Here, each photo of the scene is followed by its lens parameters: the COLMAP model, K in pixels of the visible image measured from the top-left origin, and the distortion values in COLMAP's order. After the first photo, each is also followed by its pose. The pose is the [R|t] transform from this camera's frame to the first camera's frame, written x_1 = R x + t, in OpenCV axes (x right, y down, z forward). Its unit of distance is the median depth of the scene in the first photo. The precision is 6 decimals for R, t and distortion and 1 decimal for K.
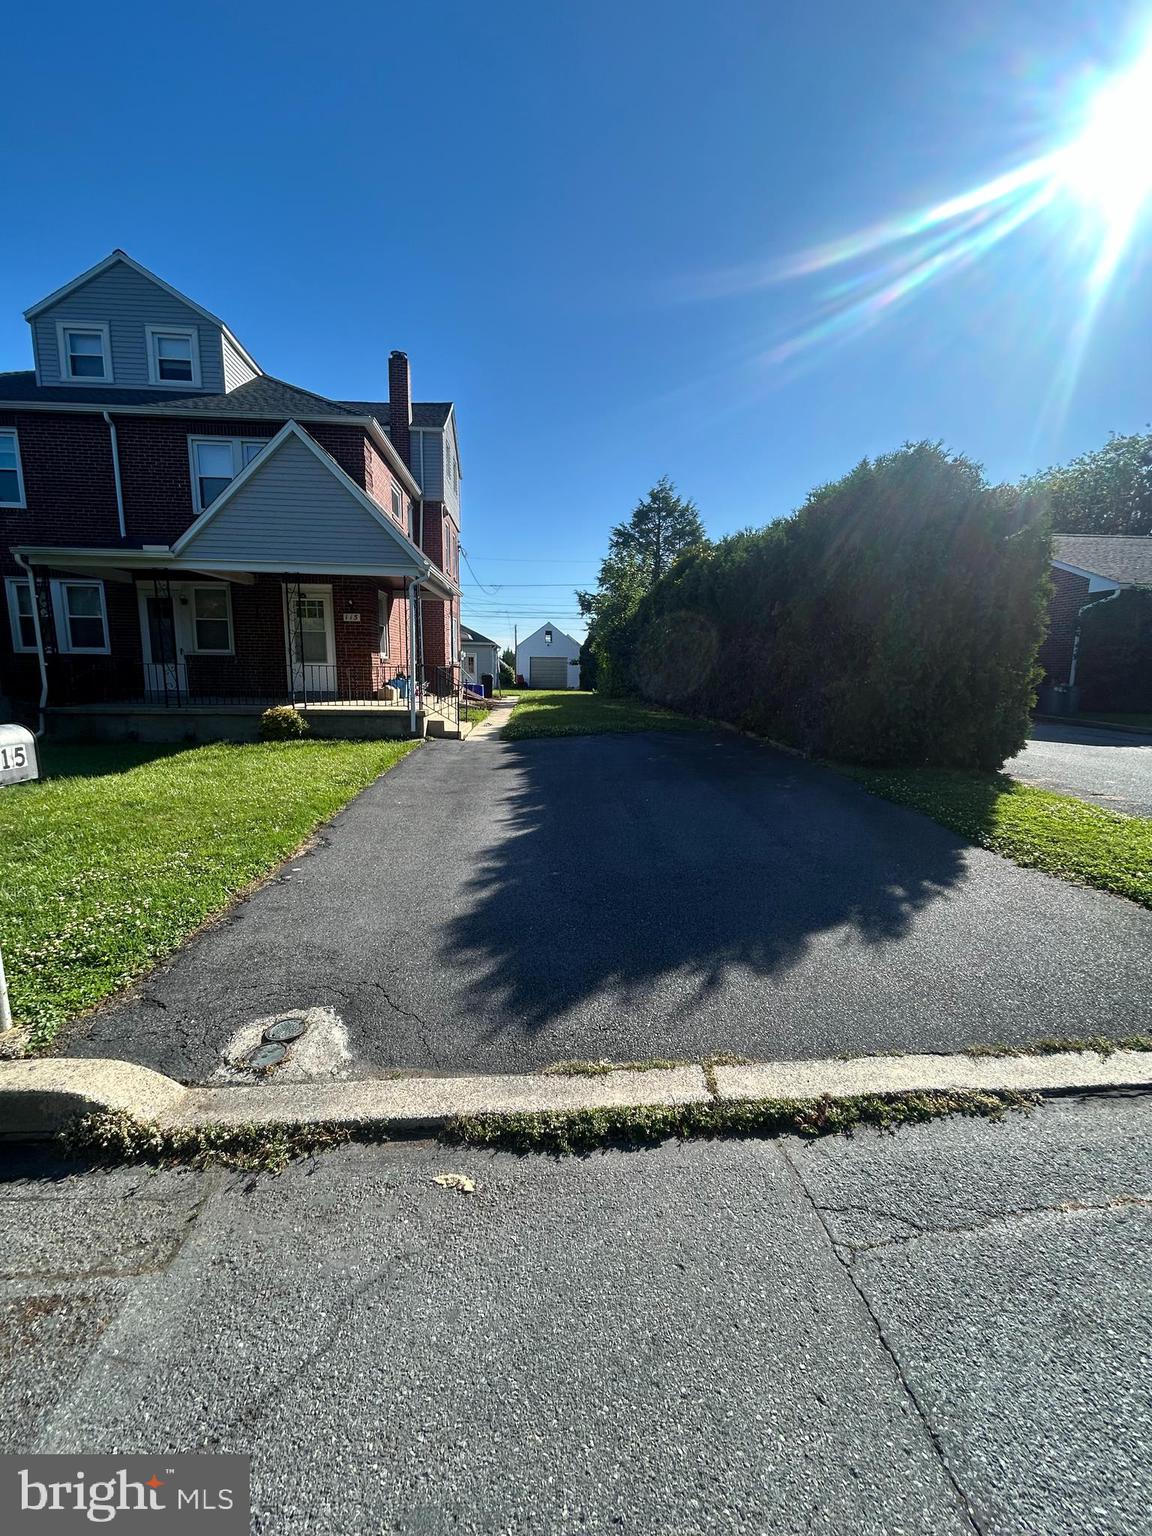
lens RADIAL K [[616.5, 0, 576.2], [0, 616.5, 760.7], [0, 0, 1]] dist [-0.002679, 0.006639]
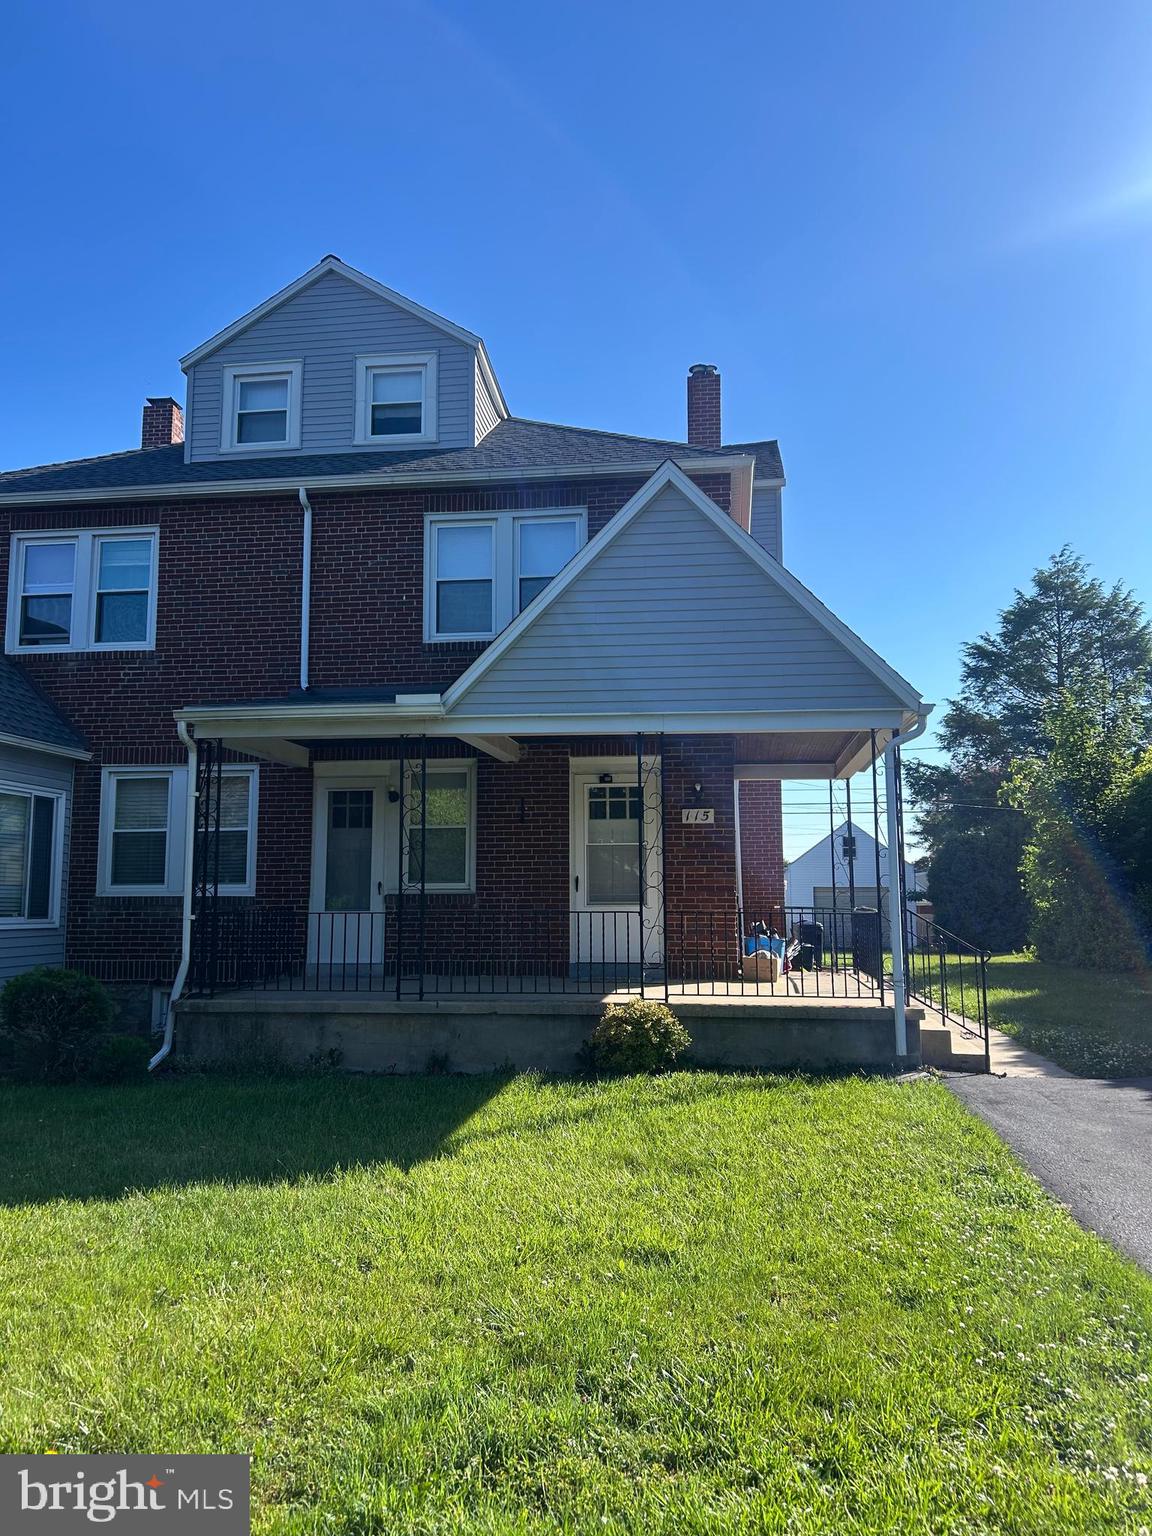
lens RADIAL K [[1141.6, 0, 576.0], [0, 1141.6, 768.0], [0, 0, 1]] dist [0.055876, -0.000837]
pose [[0.980393, -0.036430, -0.193653, -0.282284], [-0.016533, 0.964089, -0.265063, -0.019669], [0.196355, 0.263067, 0.944585, 0.080560]]
